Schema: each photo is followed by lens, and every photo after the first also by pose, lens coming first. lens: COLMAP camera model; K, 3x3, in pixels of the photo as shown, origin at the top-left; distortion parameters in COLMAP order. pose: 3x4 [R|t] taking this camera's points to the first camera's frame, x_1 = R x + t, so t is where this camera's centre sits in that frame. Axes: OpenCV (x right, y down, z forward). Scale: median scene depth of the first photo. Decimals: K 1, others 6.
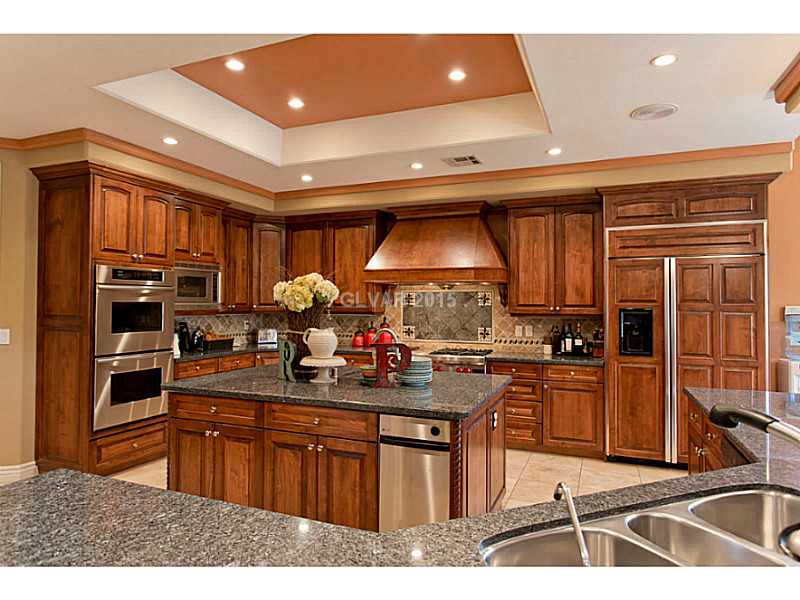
lens RADIAL K [[497.9, 0, 402.1], [0, 497.9, 294.9], [0, 0, 1]] dist [-0.000174, -0.002203]
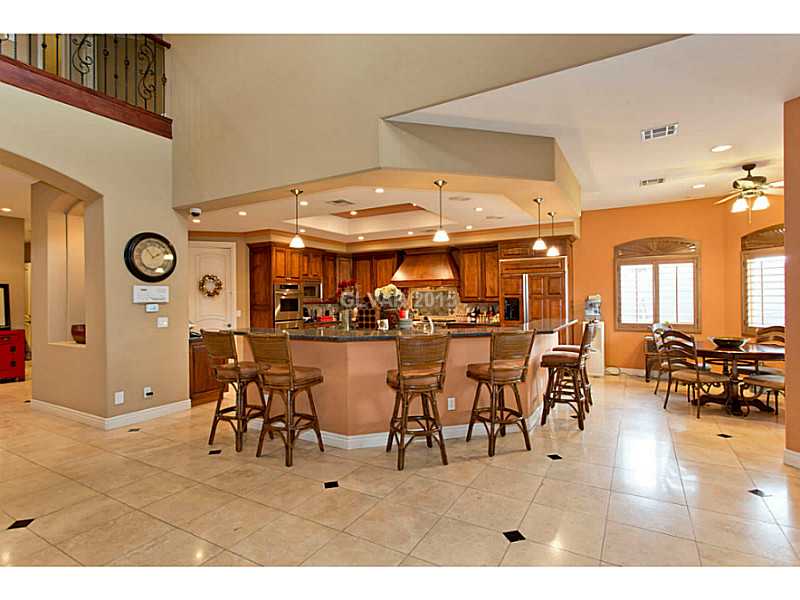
lens RADIAL K [[413.1, 0, 403.2], [0, 413.1, 297.5], [0, 0, 1]] dist [-0.002725, 0.002001]
pose [[0.991482, -0.016319, -0.129217, 0.193853], [0.018383, 0.999721, 0.014800, -0.007386], [0.128939, -0.017049, 0.991506, -0.662414]]
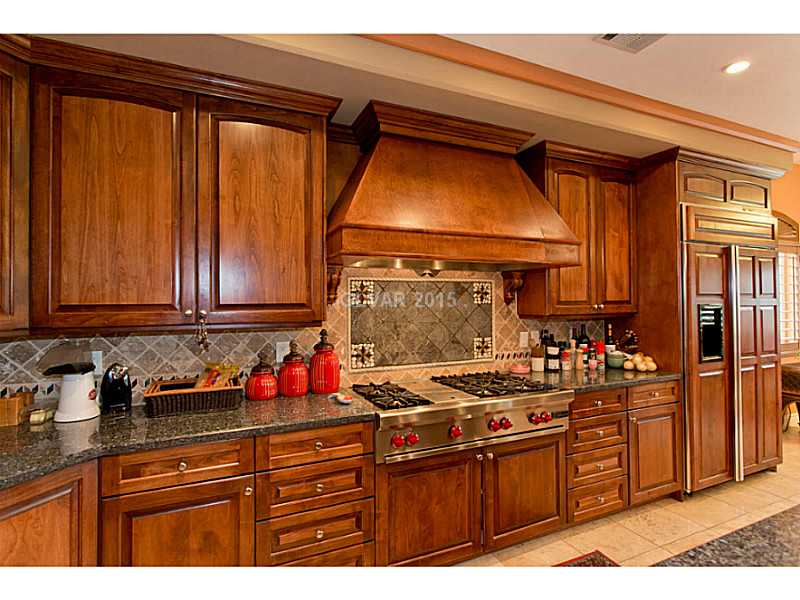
lens RADIAL K [[398.9, 0, 401.3], [0, 398.9, 294.8], [0, 0, 1]] dist [-0.010237, 0.005935]
pose [[0.696251, 0.000657, 0.717798, -0.290416], [-0.003574, 0.999990, 0.002551, 0.009326], [-0.717790, -0.004342, 0.696247, 0.740838]]
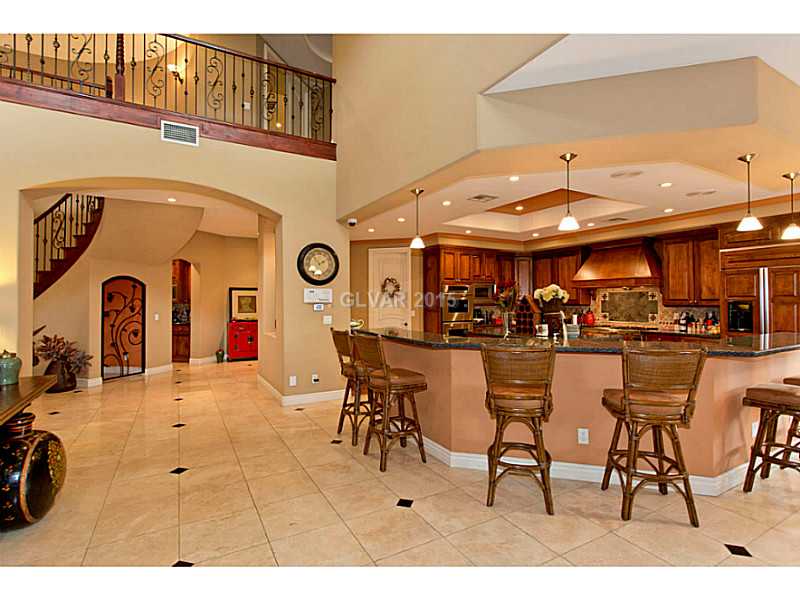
lens RADIAL K [[398.9, 0, 400.0], [0, 398.9, 297.4], [0, 0, 1]] dist [-0.010237, 0.005935]
pose [[0.783313, -0.012711, -0.621498, 0.333780], [0.018182, 0.999832, 0.002467, -0.005373], [0.621362, -0.013233, 0.783412, -0.508965]]
